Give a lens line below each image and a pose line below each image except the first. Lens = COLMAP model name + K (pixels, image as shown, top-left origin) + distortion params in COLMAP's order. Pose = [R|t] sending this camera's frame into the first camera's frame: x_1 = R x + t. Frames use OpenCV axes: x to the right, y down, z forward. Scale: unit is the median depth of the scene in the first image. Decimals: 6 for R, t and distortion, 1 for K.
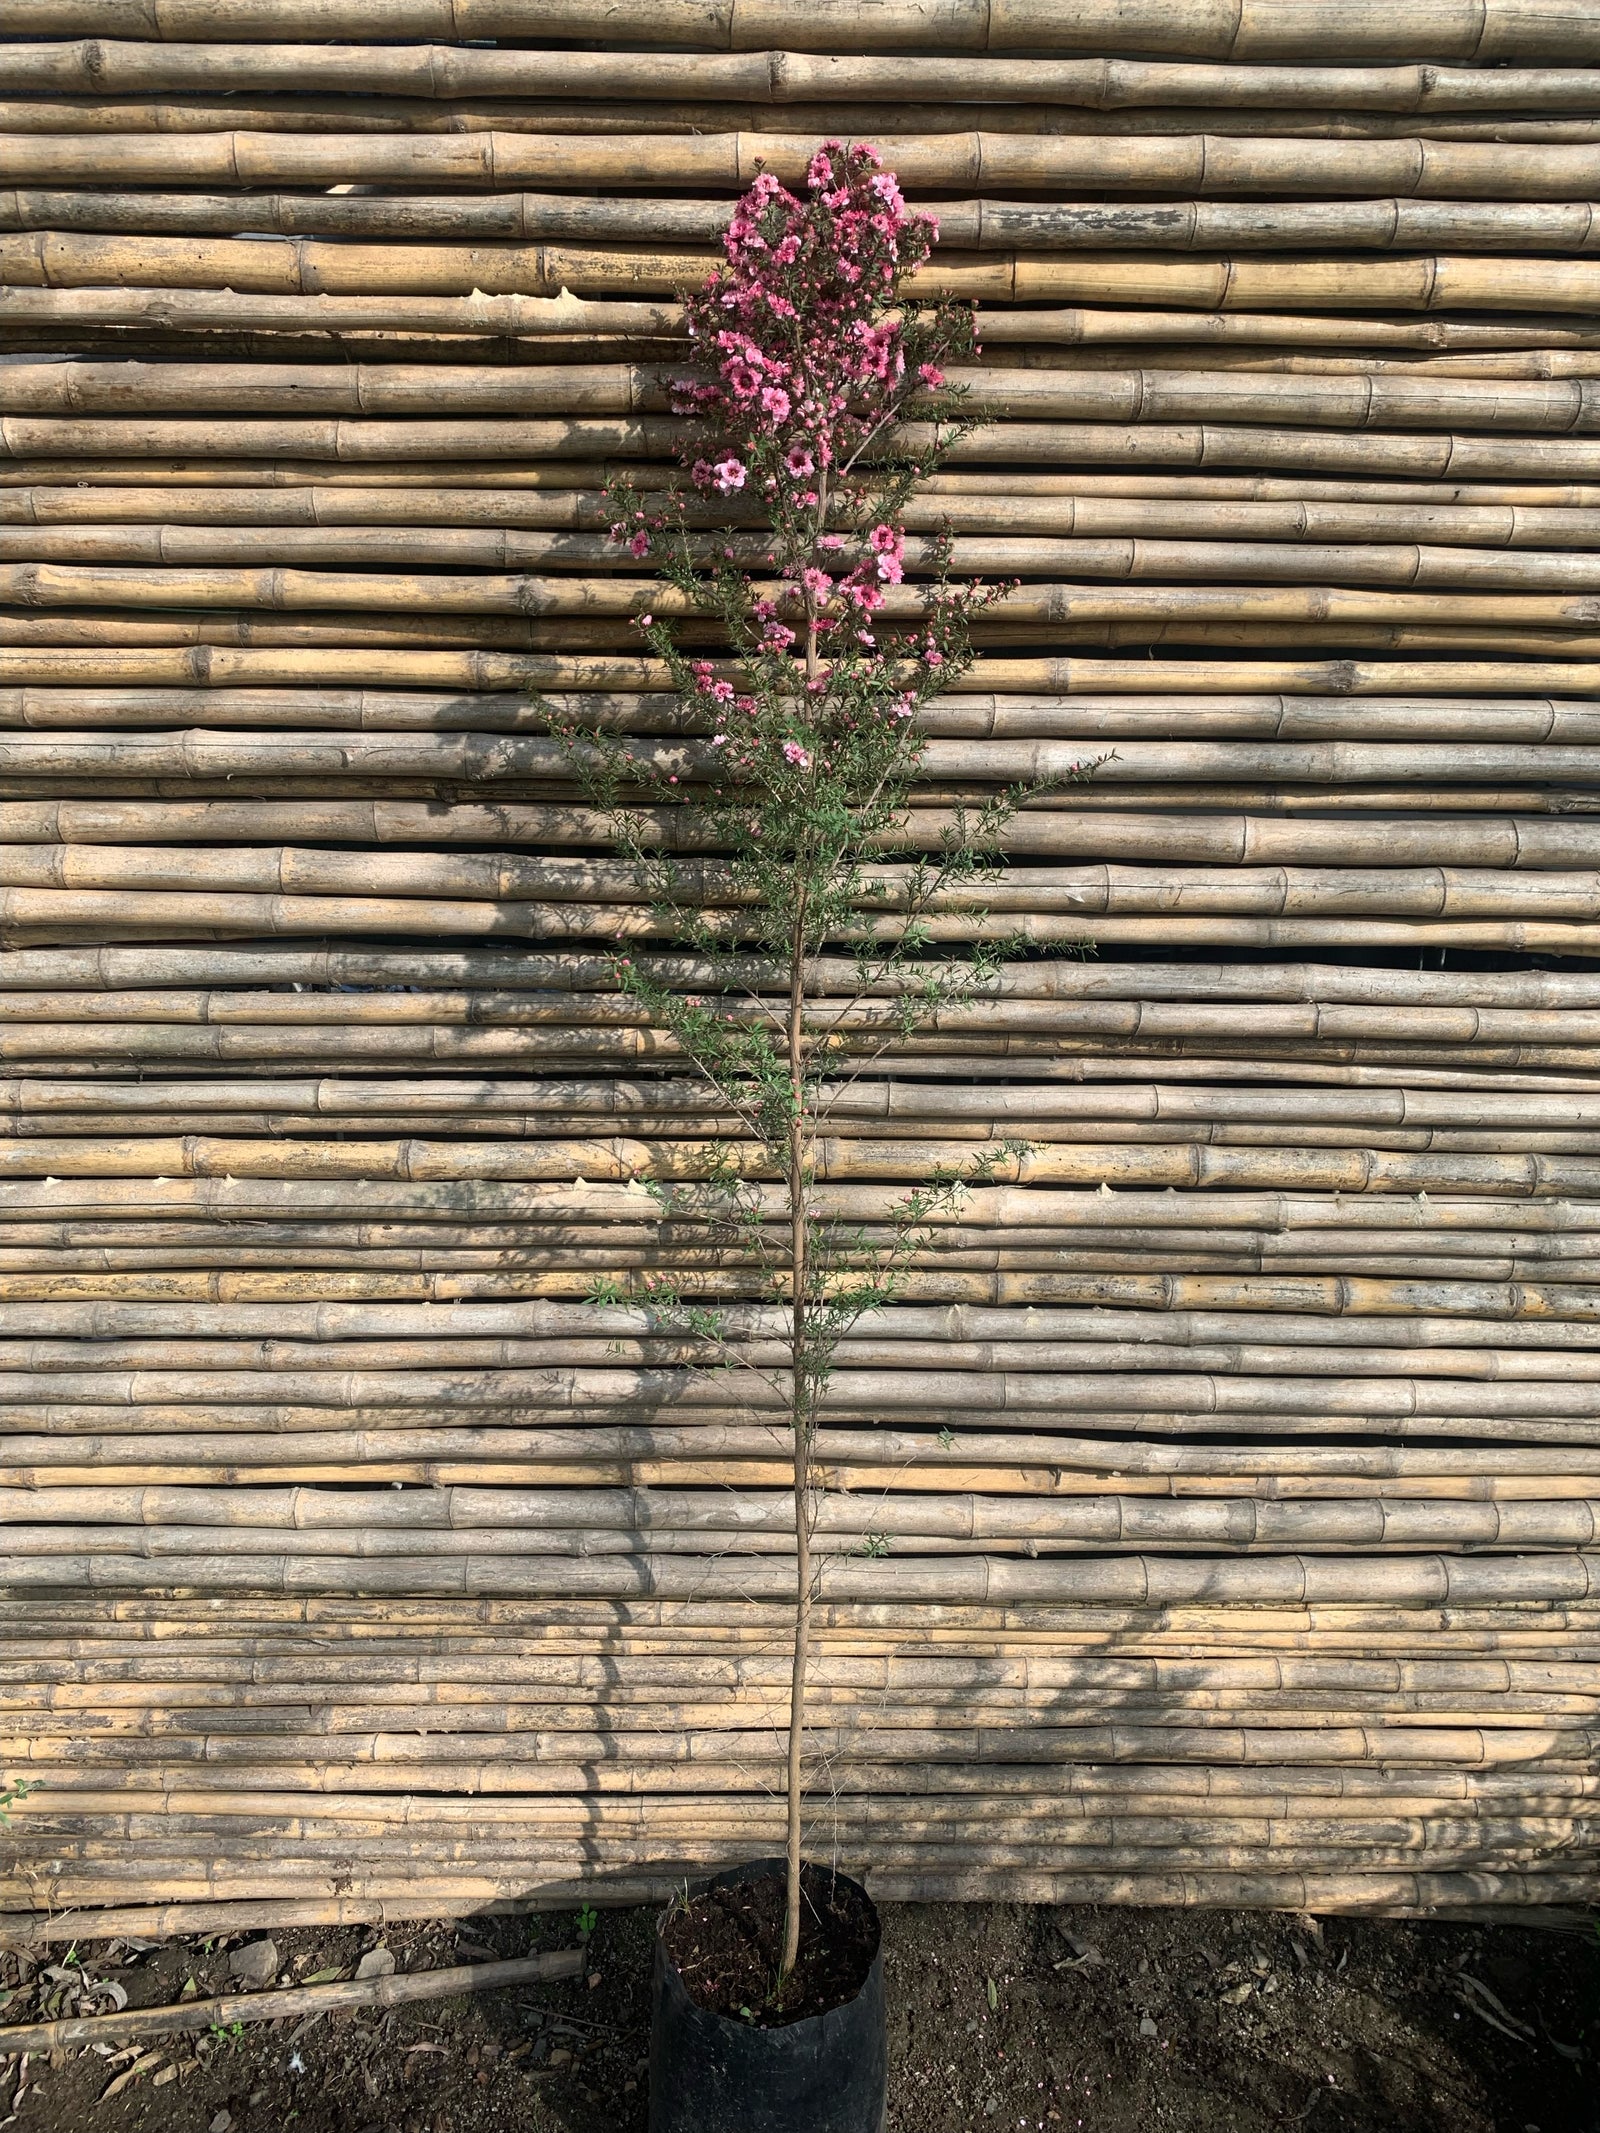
lens RADIAL K [[1610.1, 0, 801.5], [0, 1610.1, 1061.0], [0, 0, 1]] dist [0.002563, 0.003397]
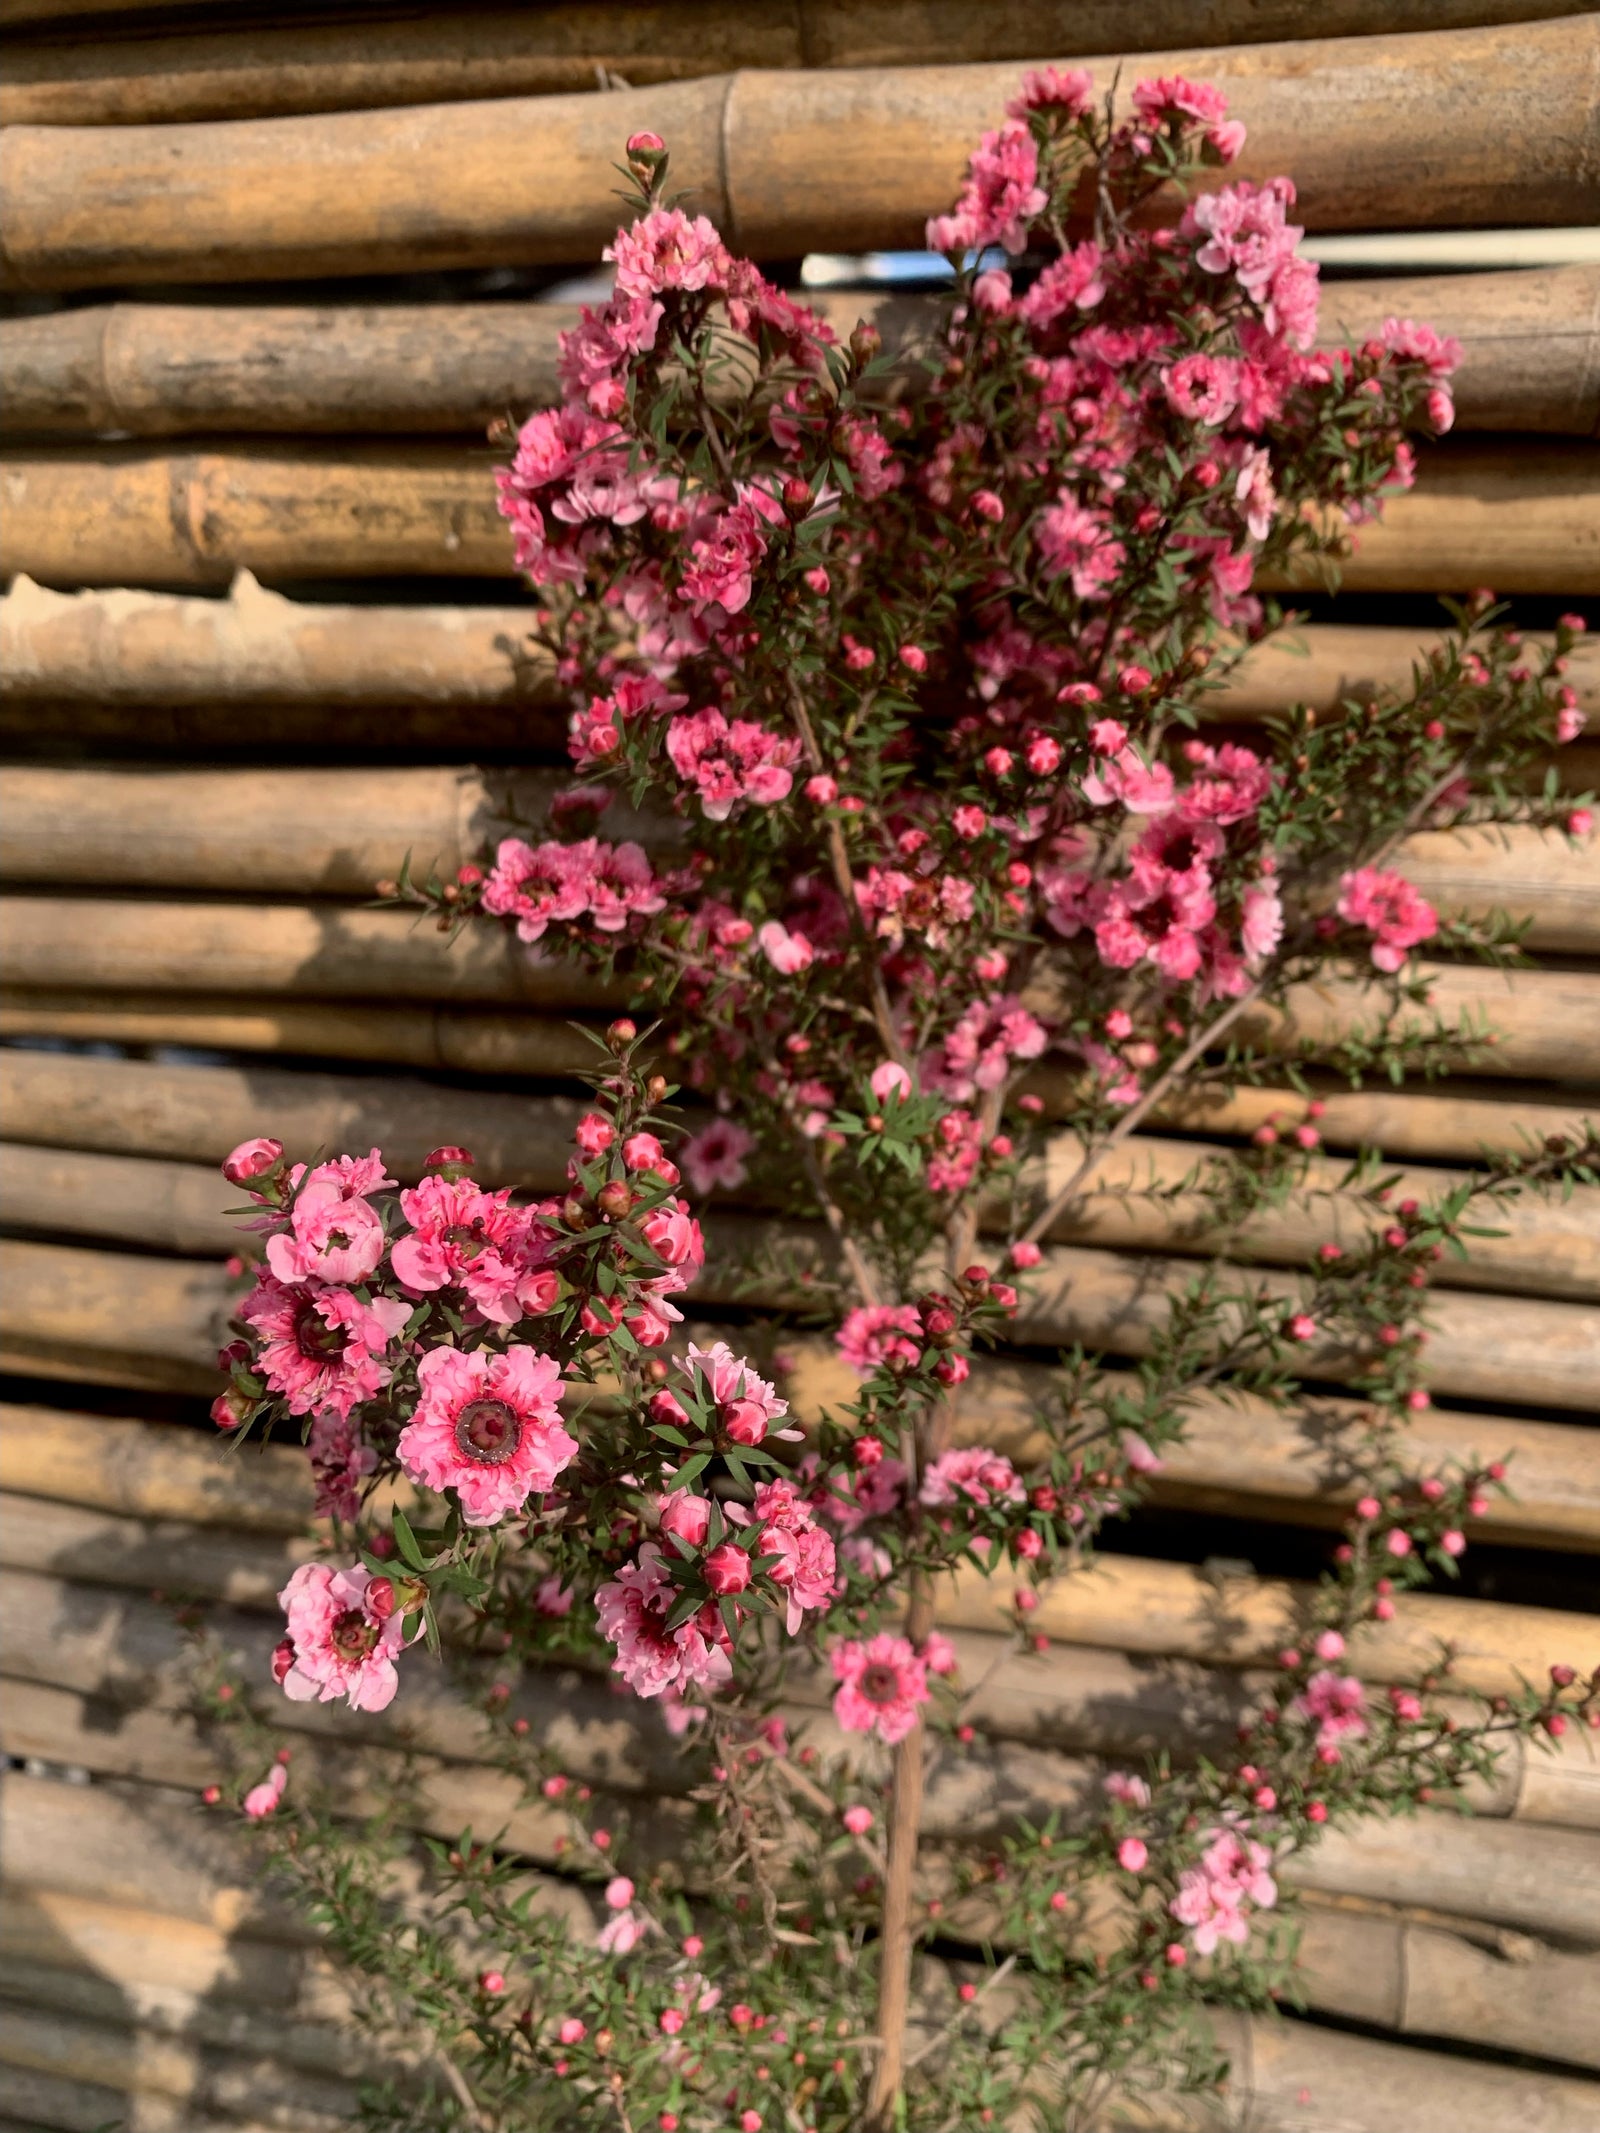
lens RADIAL K [[1660.4, 0, 800.0], [0, 1660.4, 1066.5], [0, 0, 1]] dist [-0.056505, 0.066483]
pose [[0.969810, 0.068621, -0.234007, 0.052705], [-0.074172, 0.997133, -0.014994, -0.396669], [0.232307, 0.031898, 0.972119, 0.725862]]
